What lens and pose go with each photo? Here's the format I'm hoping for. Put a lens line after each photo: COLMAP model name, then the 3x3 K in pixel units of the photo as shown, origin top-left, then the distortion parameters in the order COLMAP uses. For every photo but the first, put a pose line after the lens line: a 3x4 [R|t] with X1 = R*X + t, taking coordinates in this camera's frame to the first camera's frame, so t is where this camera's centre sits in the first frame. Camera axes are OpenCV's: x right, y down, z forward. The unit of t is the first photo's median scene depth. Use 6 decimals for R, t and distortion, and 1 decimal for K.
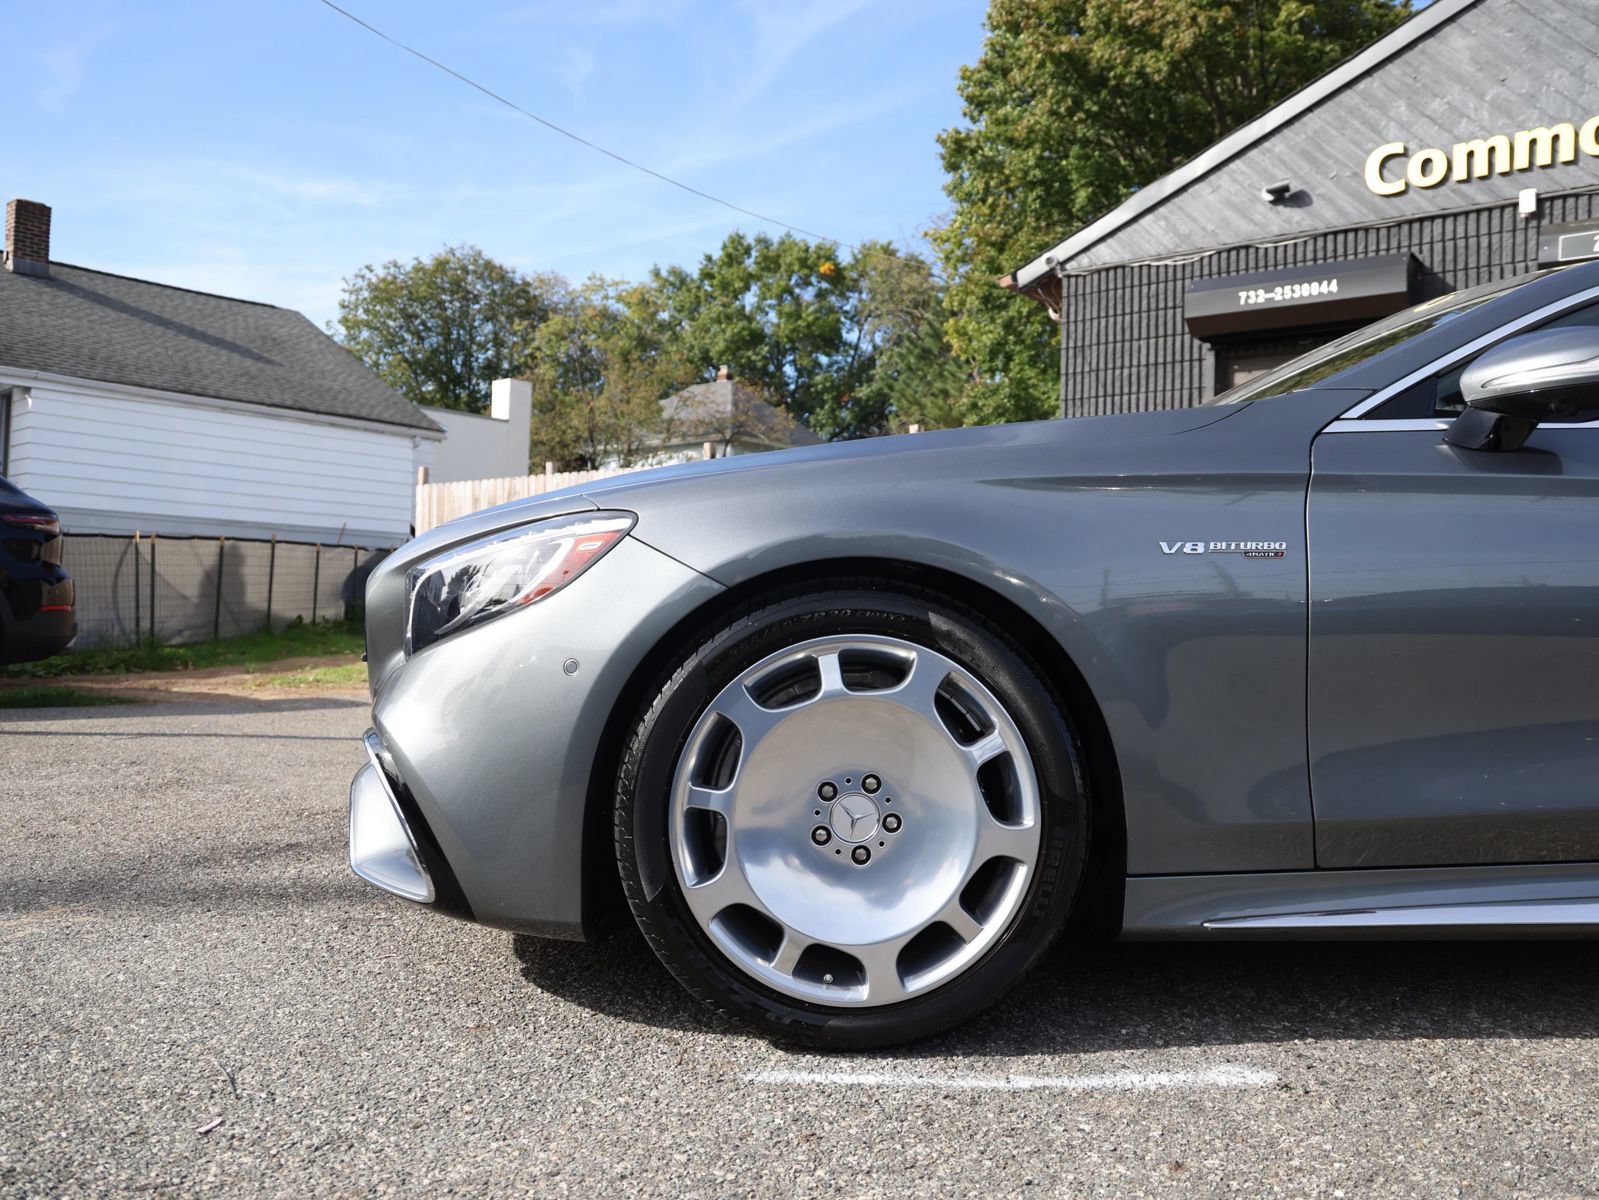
lens RADIAL K [[1217.9, 0, 804.6], [0, 1217.9, 609.6], [0, 0, 1]] dist [-0.095316, 0.067394]
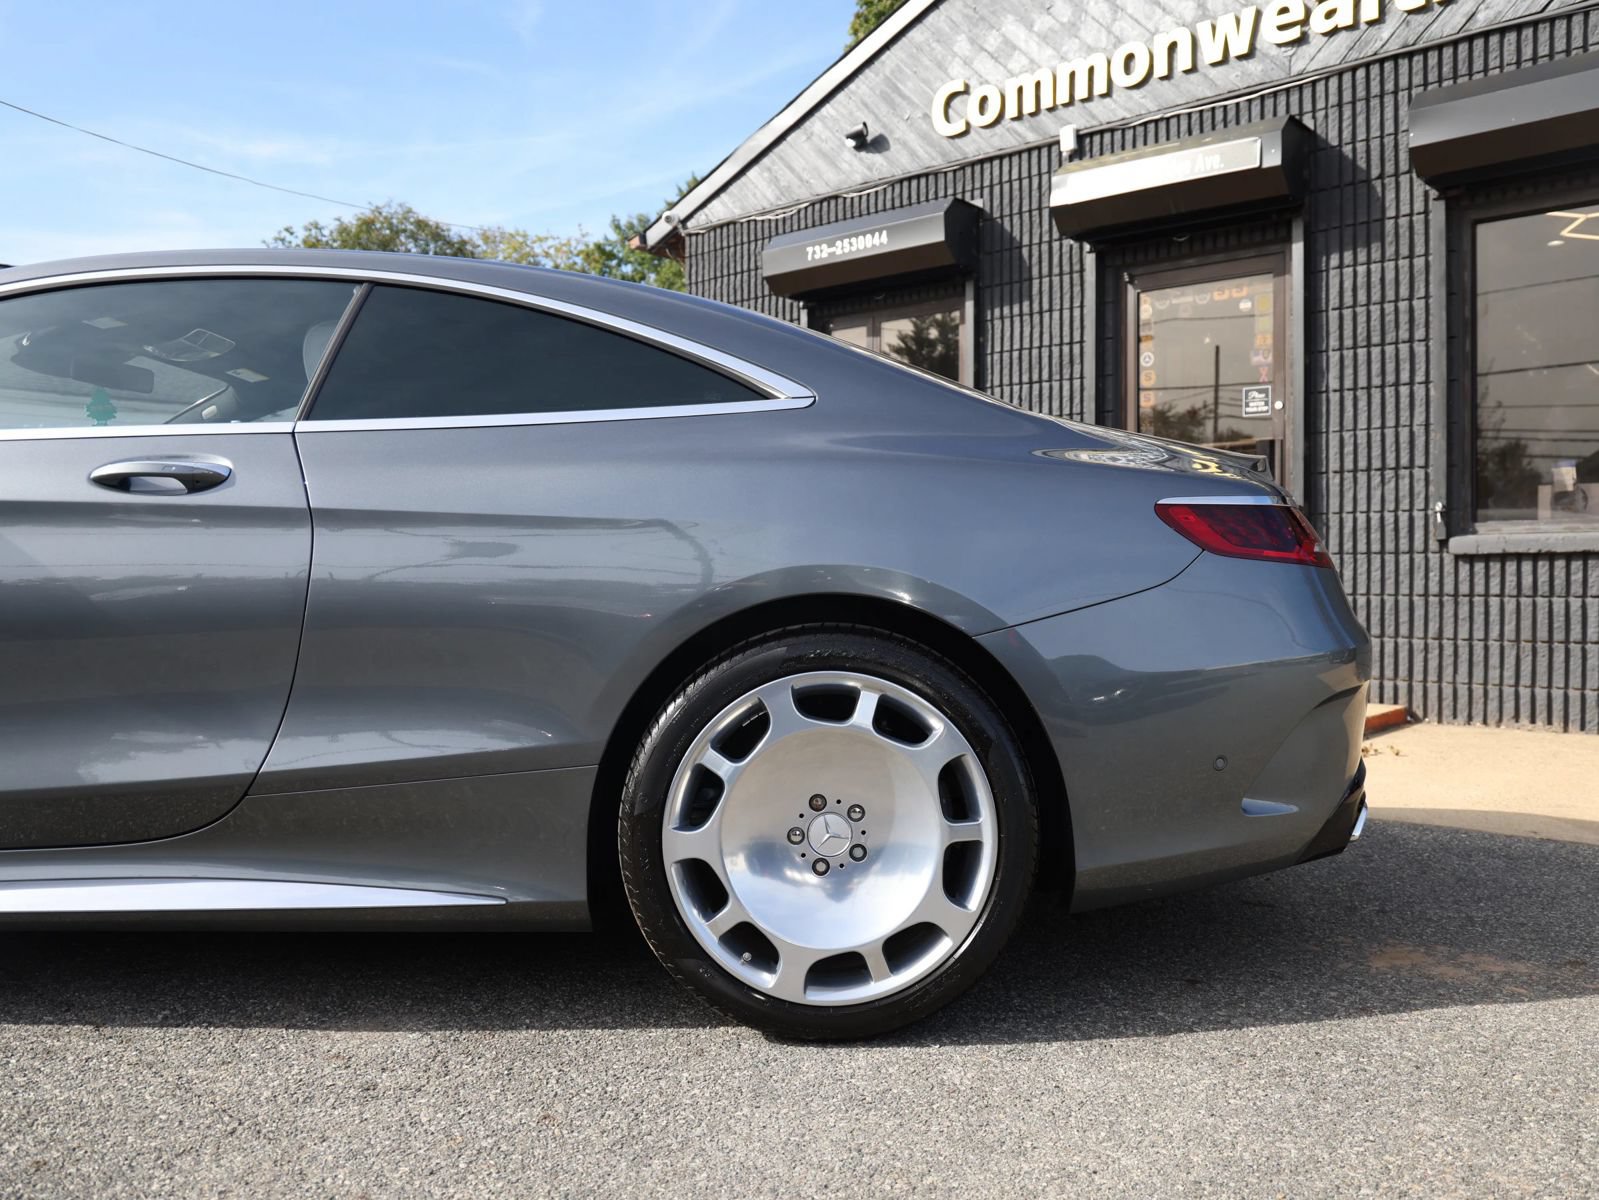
lens RADIAL K [[1307.3, 0, 799.5], [0, 1307.3, 600.0], [0, 0, 1]] dist [-0.068261, 0.062399]
pose [[0.999130, -0.027953, -0.030947, 0.340577], [0.028455, 0.999469, 0.015902, -0.003027], [0.030486, -0.016769, 0.999395, -0.027478]]
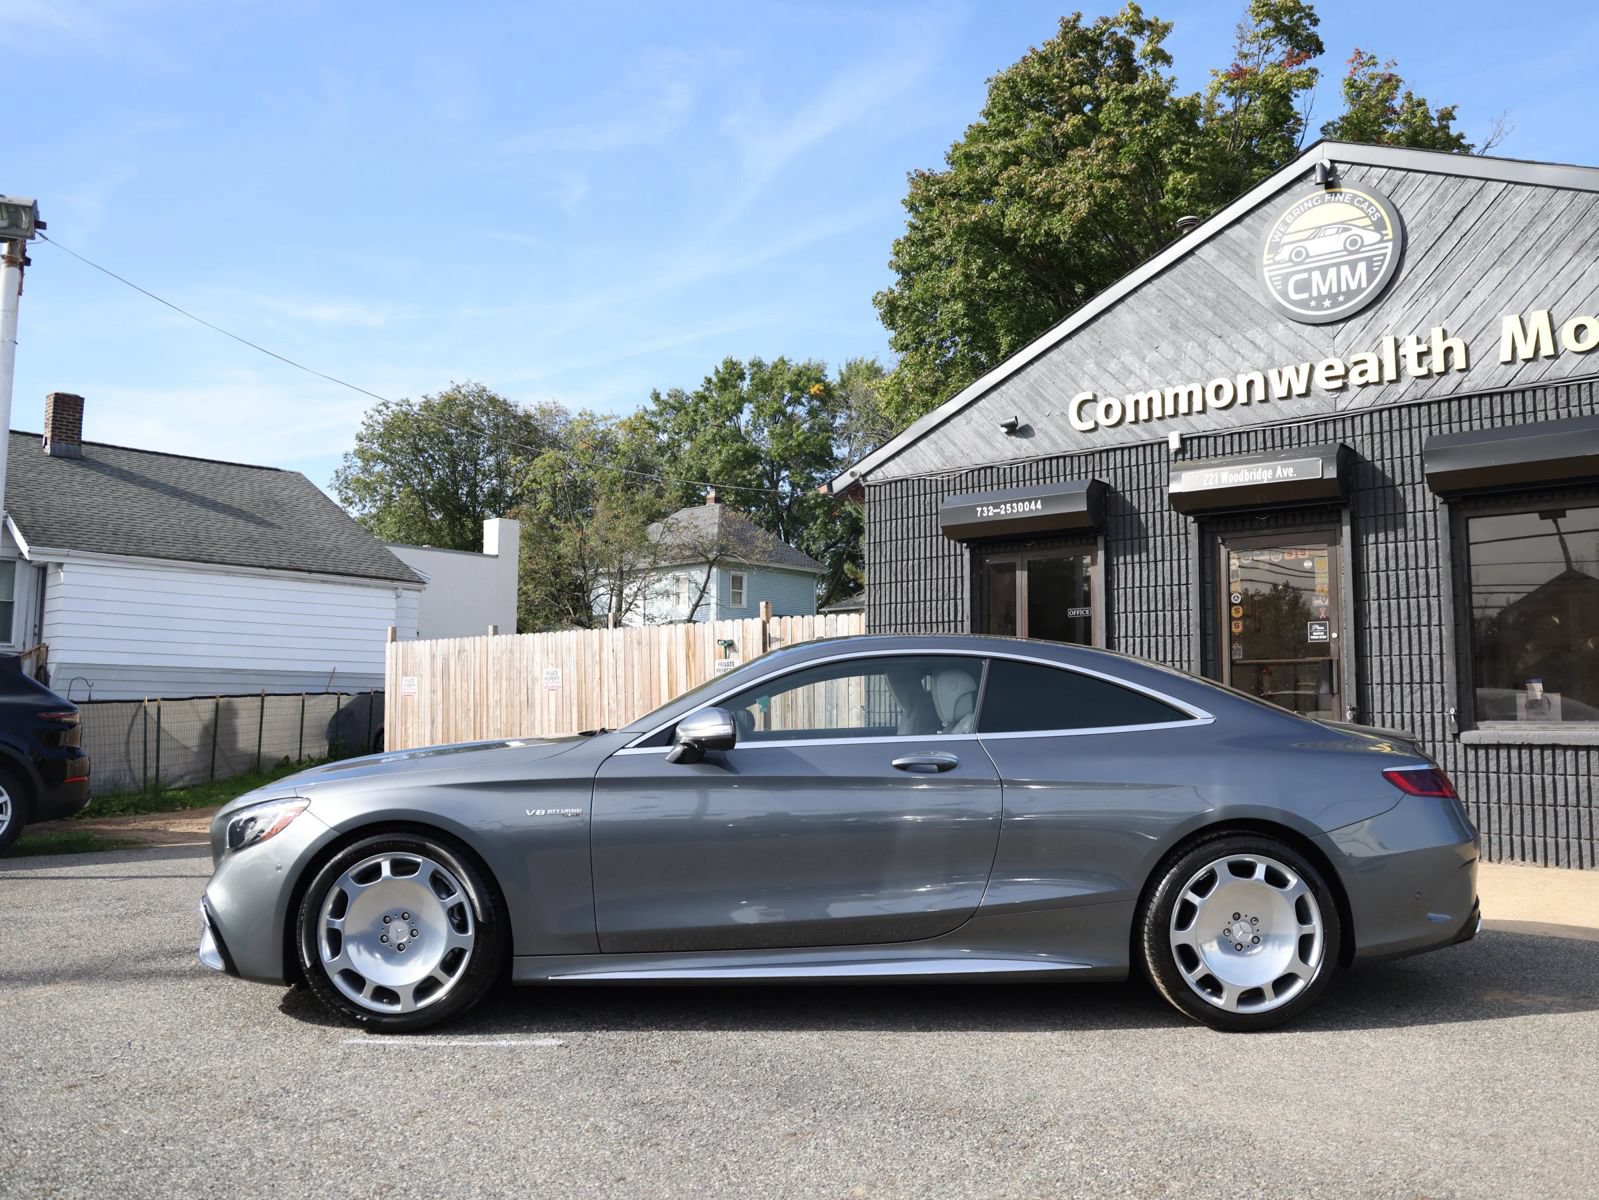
lens RADIAL K [[1217.9, 0, 804.6], [0, 1217.9, 609.6], [0, 0, 1]] dist [-0.095316, 0.067394]
pose [[0.999450, -0.027424, -0.018659, 0.177997], [0.025817, 0.996339, -0.081493, -0.047582], [0.020826, 0.080967, 0.996499, -0.268009]]
